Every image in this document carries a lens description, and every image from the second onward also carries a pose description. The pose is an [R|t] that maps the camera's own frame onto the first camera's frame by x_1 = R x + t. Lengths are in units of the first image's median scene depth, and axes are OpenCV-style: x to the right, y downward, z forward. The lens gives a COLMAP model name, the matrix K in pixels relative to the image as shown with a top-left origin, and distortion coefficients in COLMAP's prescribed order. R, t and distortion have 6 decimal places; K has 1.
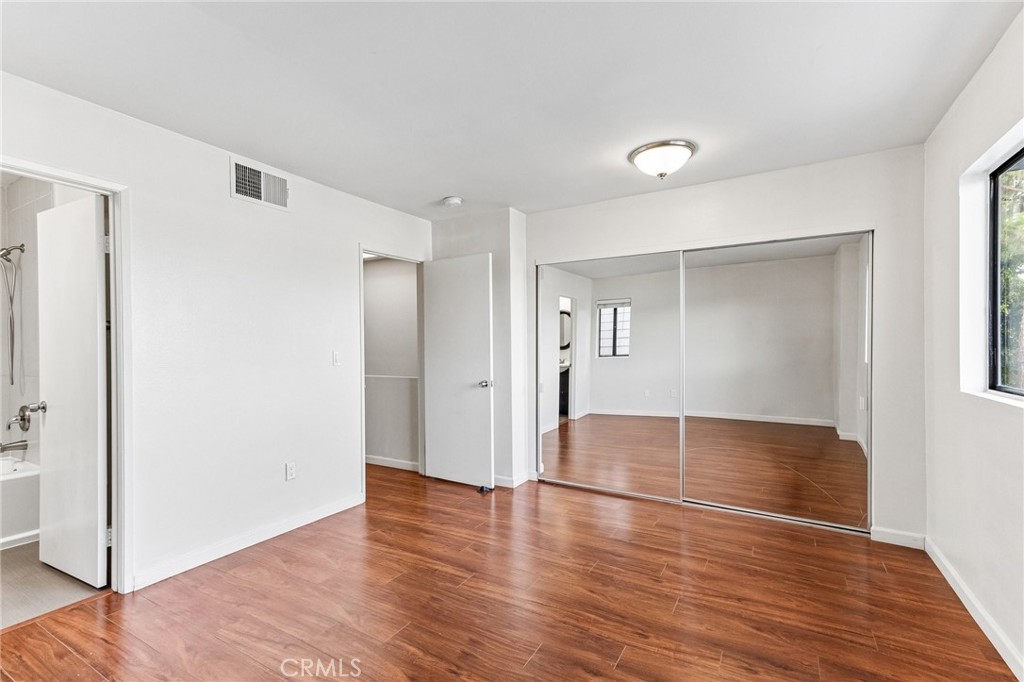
lens RADIAL K [[460.2, 0, 511.1], [0, 460.2, 339.0], [0, 0, 1]] dist [0.016747, 0.002486]
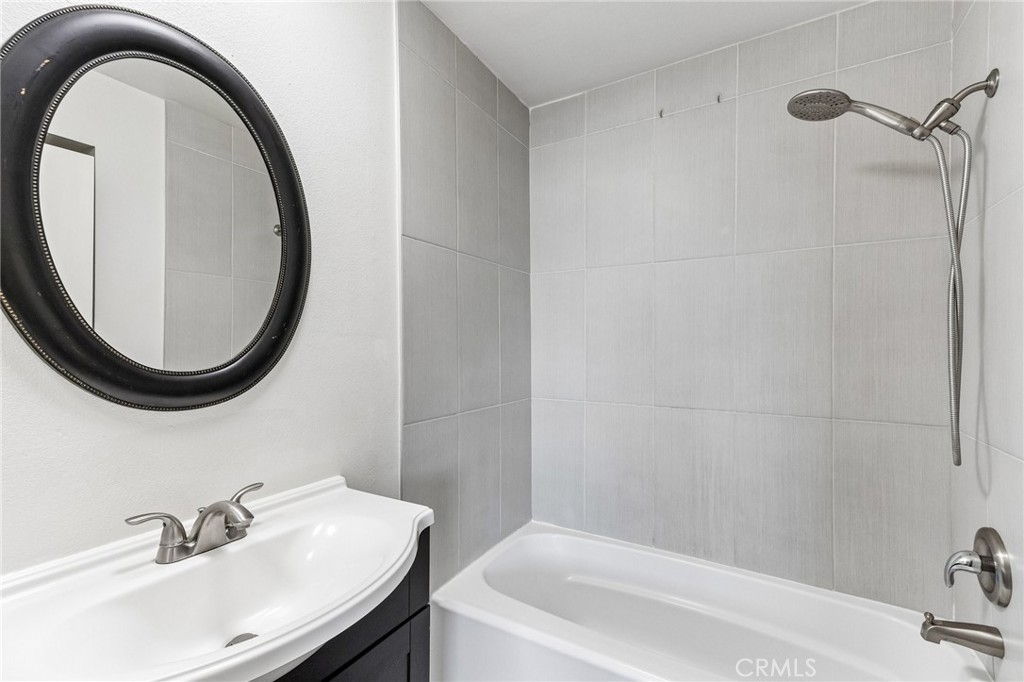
lens RADIAL K [[460.2, 0, 480.7], [0, 460.2, 346.4], [0, 0, 1]] dist [0.016747, 0.002486]
pose [[-0.027602, -0.001135, -0.999618, -0.673353], [-0.009804, 0.999952, -0.000864, 0.008466], [0.999571, 0.009776, -0.027612, 0.627814]]
